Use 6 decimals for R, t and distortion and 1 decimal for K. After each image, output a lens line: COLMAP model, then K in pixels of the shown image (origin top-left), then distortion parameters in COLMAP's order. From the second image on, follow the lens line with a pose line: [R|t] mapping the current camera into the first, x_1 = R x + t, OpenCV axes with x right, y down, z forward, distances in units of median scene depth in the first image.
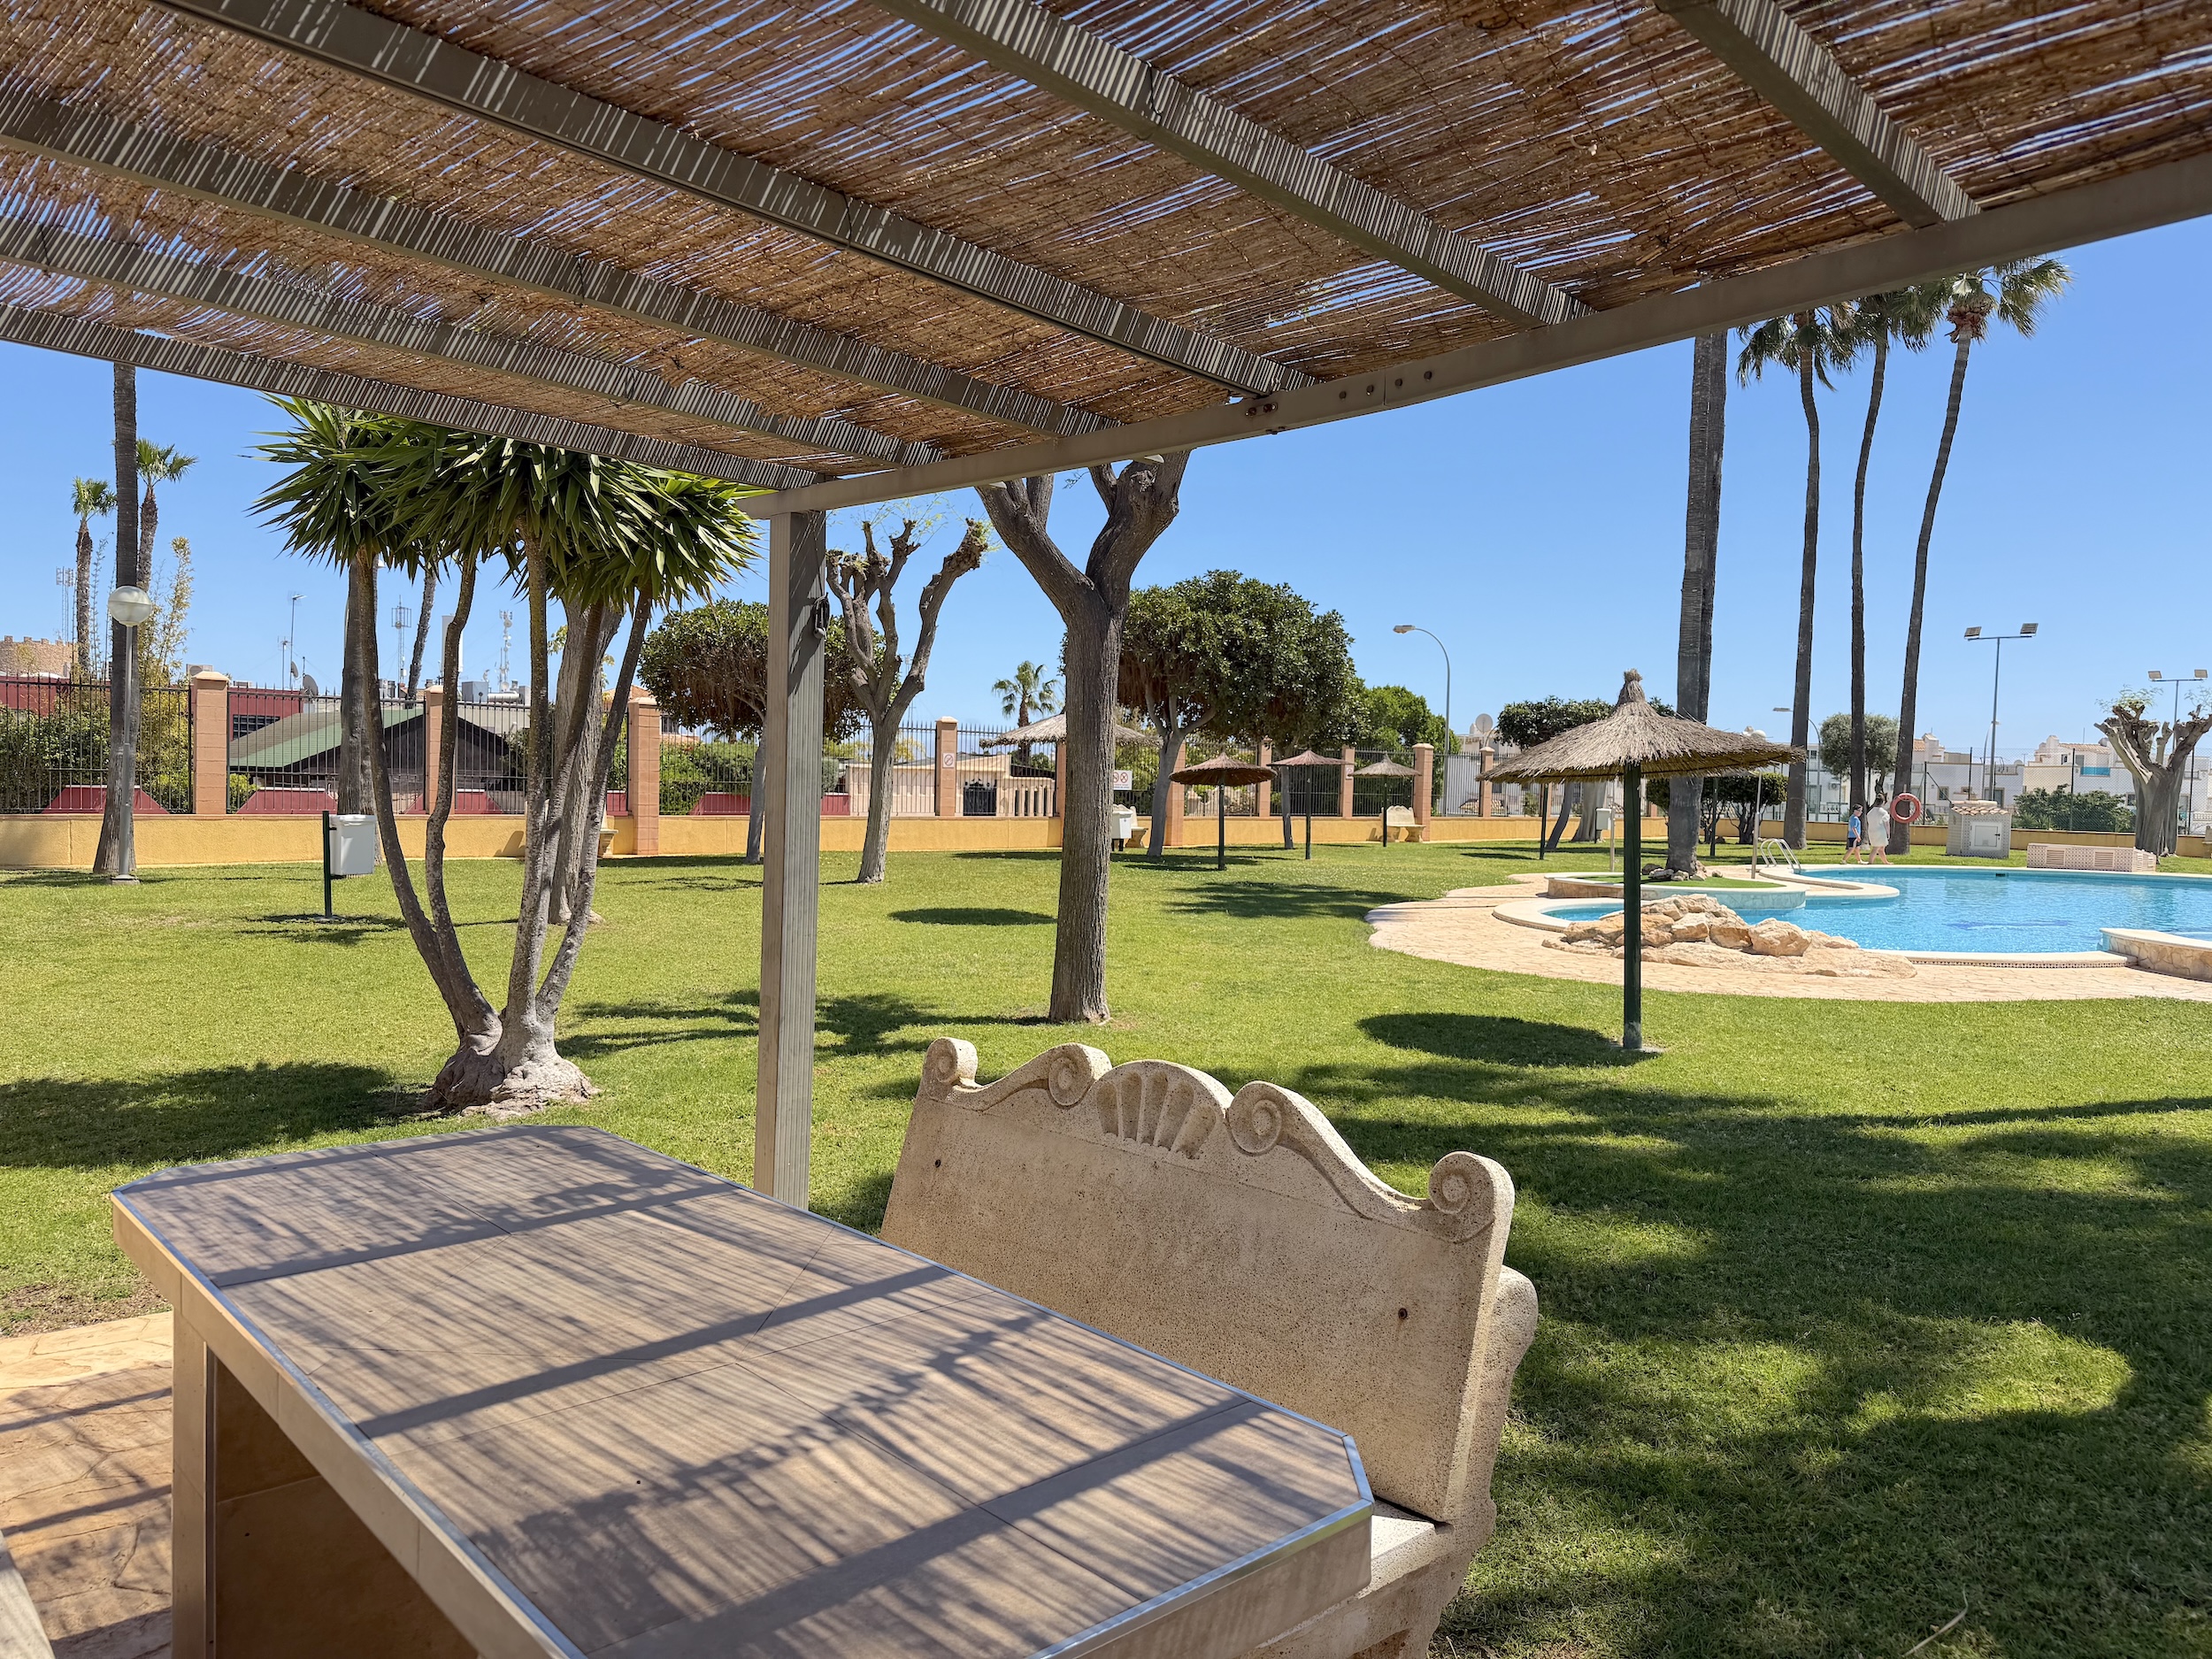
lens RADIAL K [[1539.9, 0, 1099.6], [0, 1539.9, 835.0], [0, 0, 1]] dist [0.060821, -0.069874]
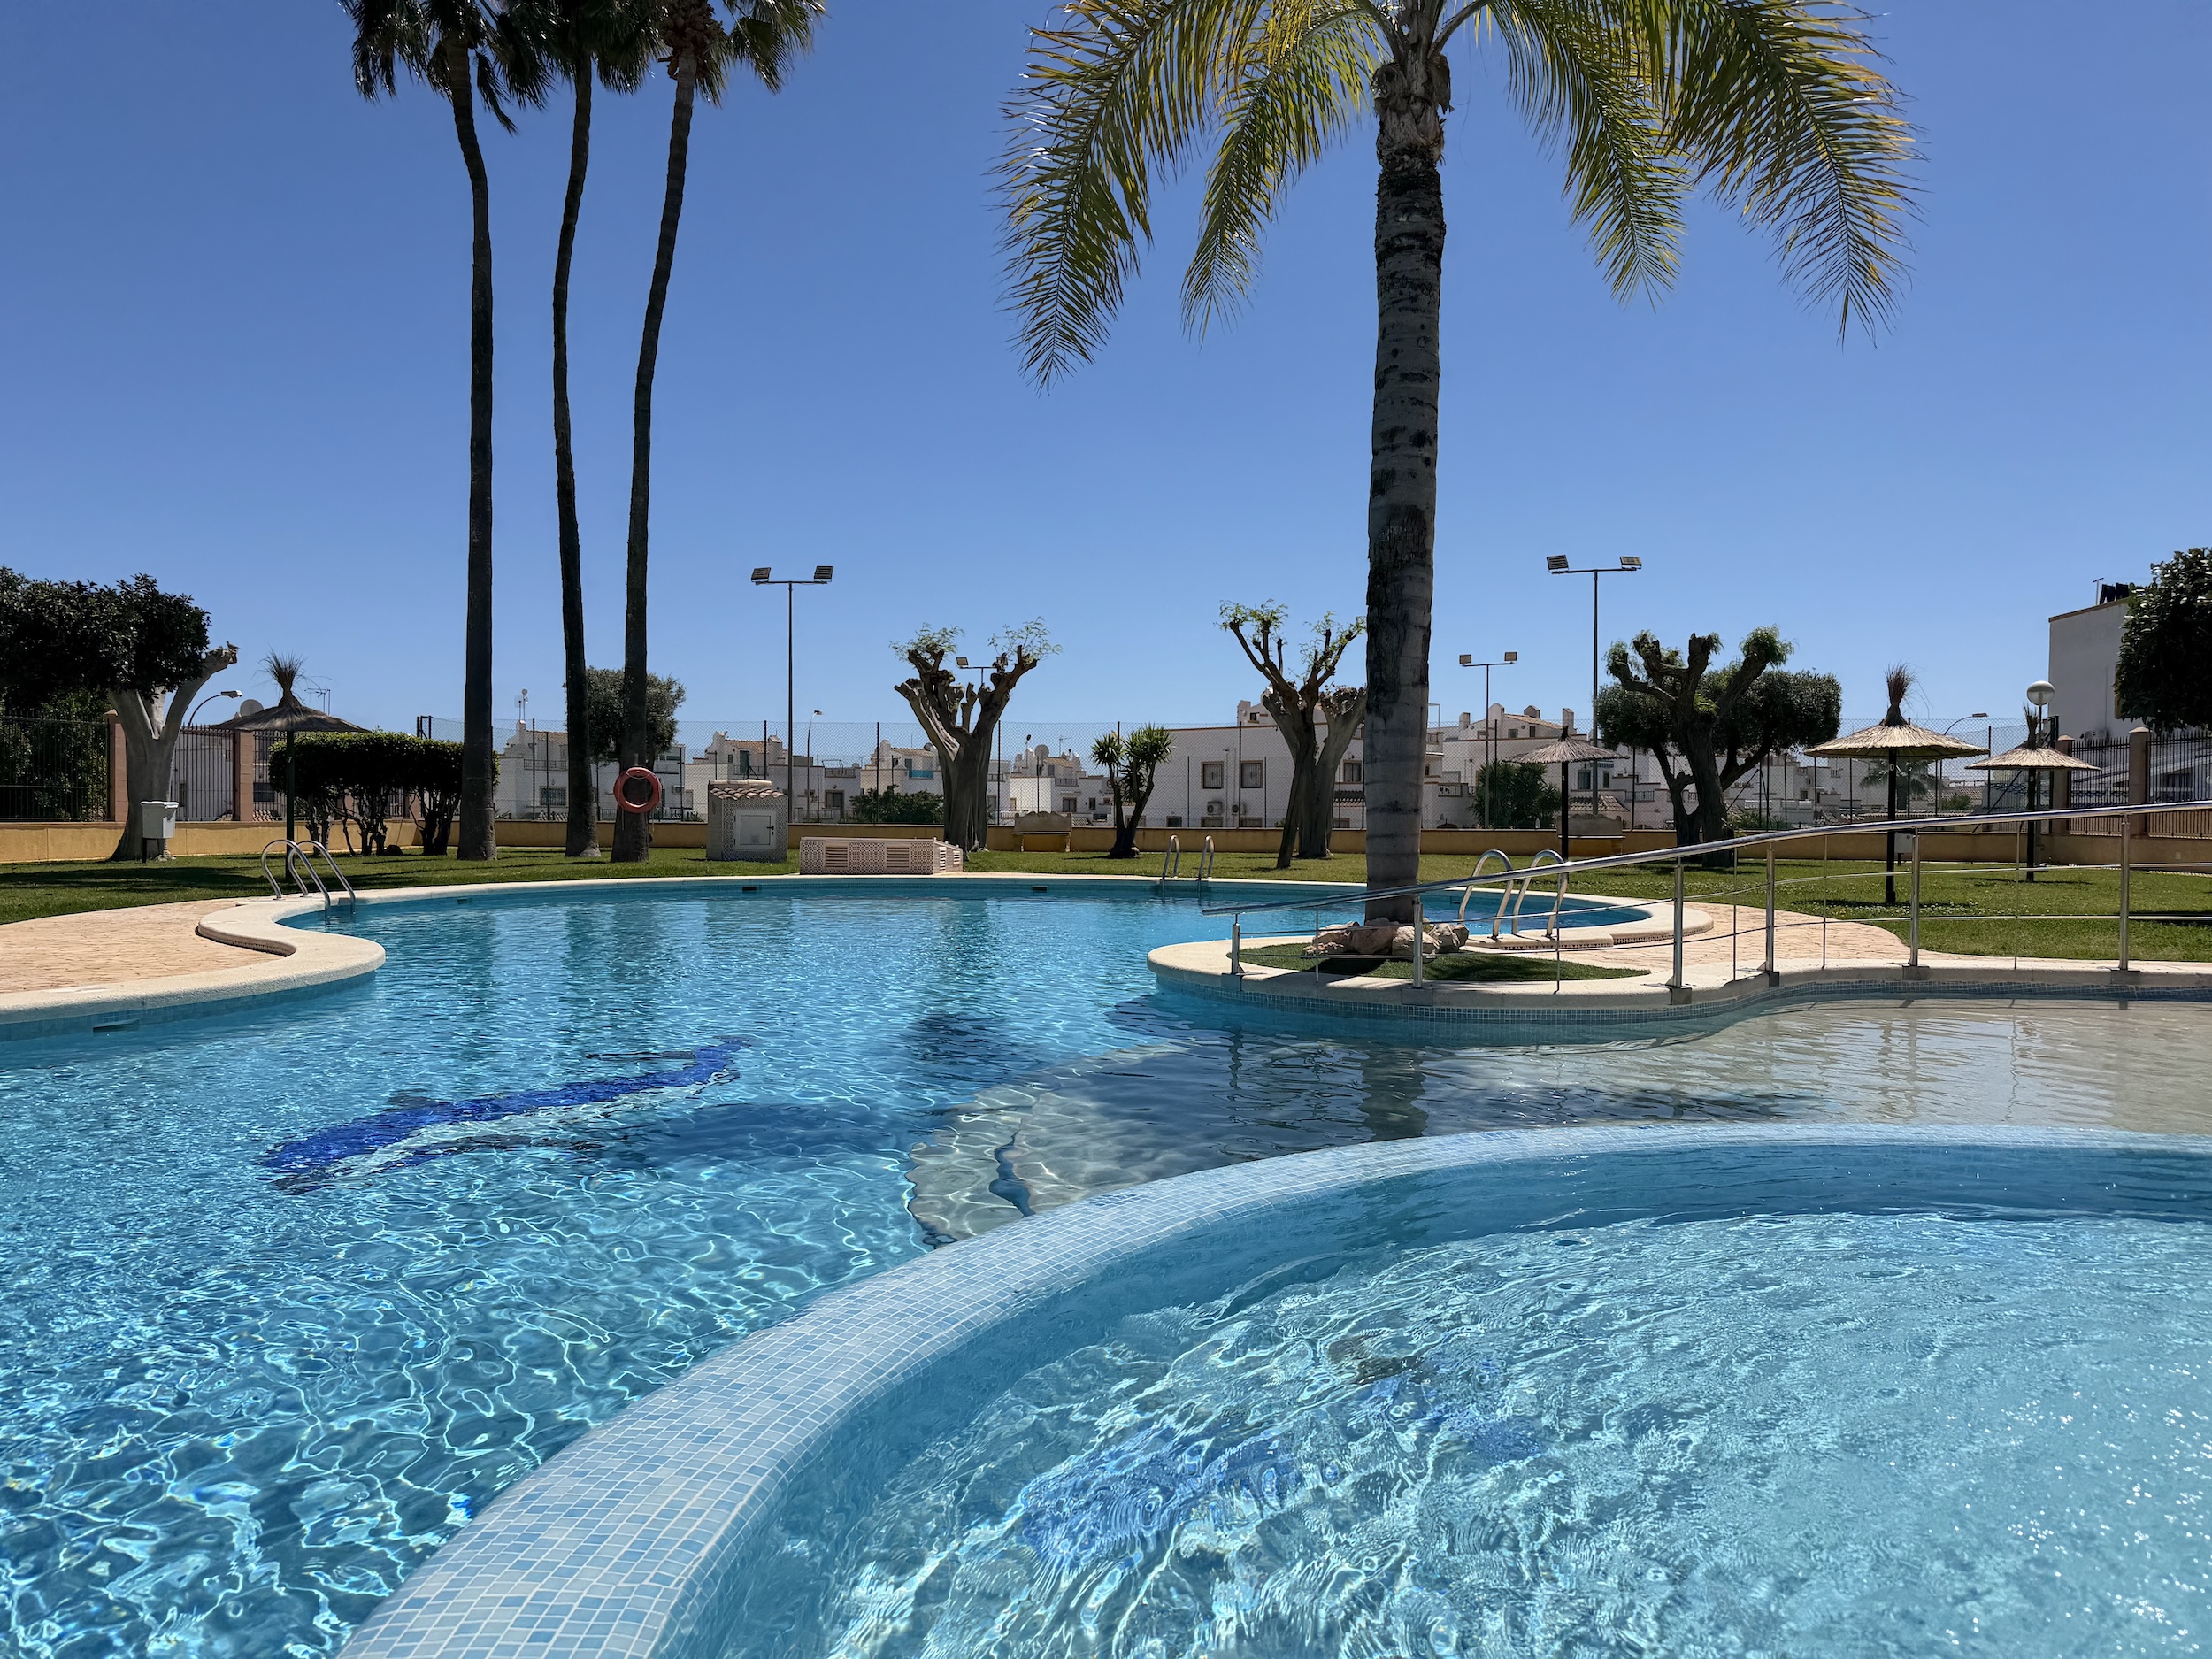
lens RADIAL K [[1539.9, 0, 1109.8], [0, 1539.9, 830.2], [0, 0, 1]] dist [0.060821, -0.069874]
pose [[0.775541, -0.025327, 0.630789, 0.307873], [0.033660, 0.999433, -0.001256, 0.007841], [-0.630399, 0.022206, 0.775953, 0.443527]]
